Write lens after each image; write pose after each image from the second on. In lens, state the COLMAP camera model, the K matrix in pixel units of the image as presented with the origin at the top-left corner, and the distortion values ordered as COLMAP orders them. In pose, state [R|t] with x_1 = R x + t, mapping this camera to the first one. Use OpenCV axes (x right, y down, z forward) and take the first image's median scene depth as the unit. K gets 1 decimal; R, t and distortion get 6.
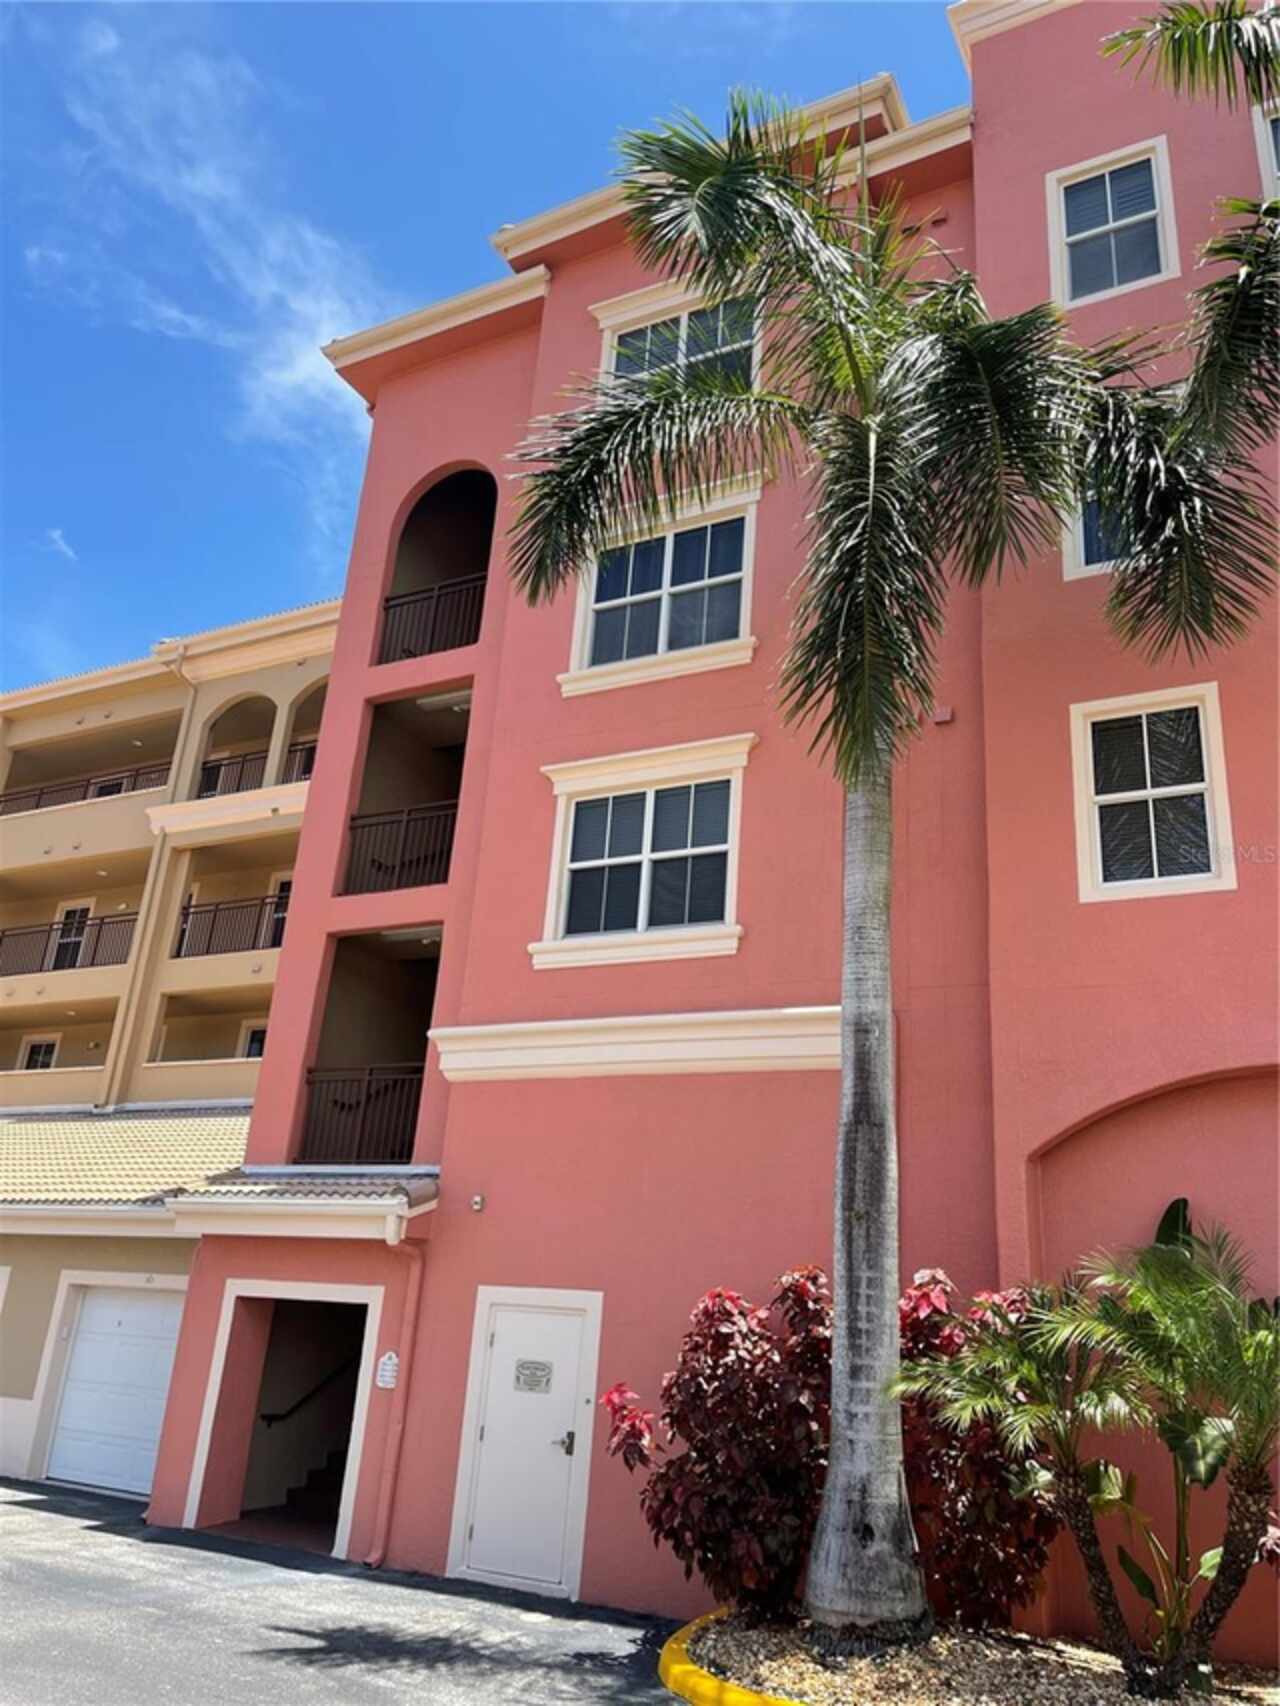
lens RADIAL K [[1254.0, 0, 640.0], [0, 1254.0, 853.0], [0, 0, 1]] dist [0.056443, -0.059731]
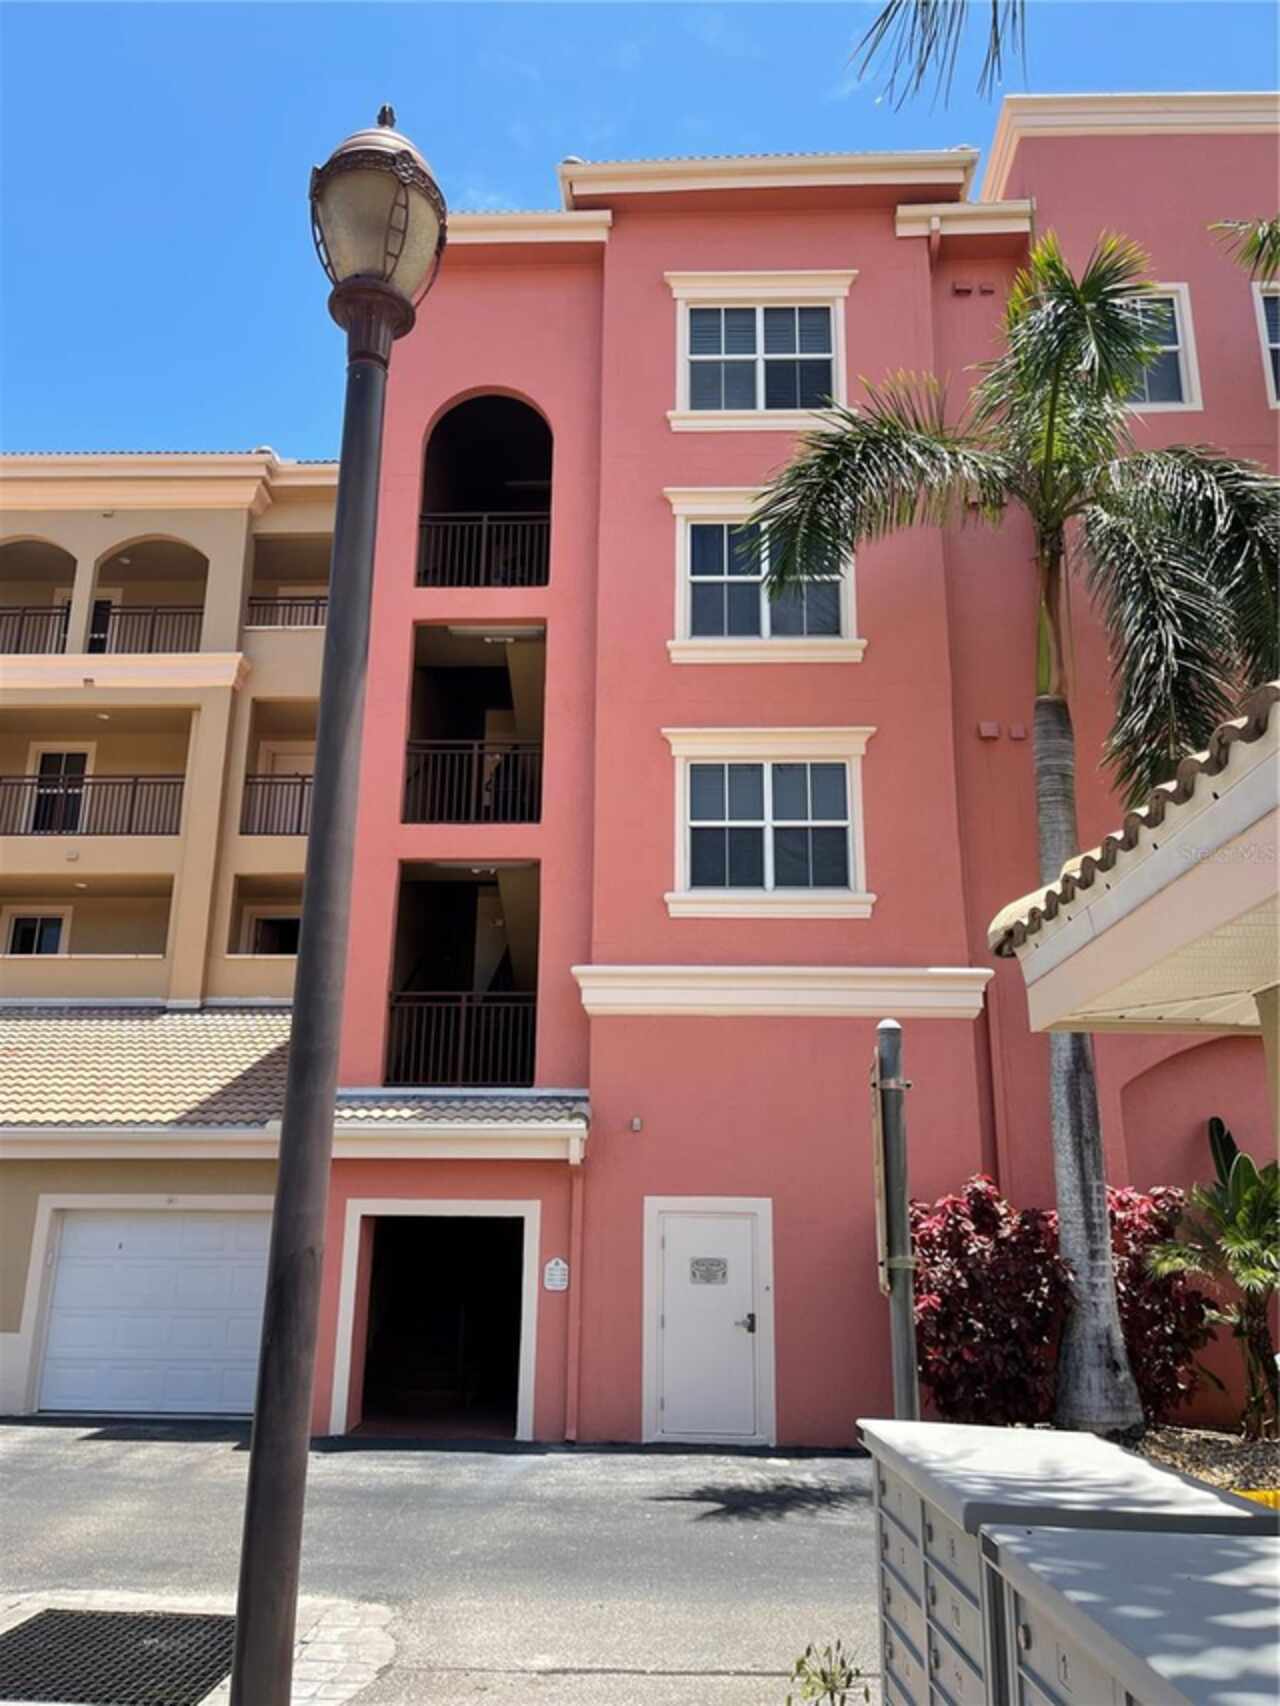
lens RADIAL K [[1254.0, 0, 640.0], [0, 1254.0, 853.0], [0, 0, 1]] dist [0.056443, -0.059731]
pose [[0.907456, 0.063261, 0.415358, -0.586676], [-0.105187, 0.991323, 0.078826, -0.048966], [-0.406767, -0.115221, 0.906236, 0.012232]]
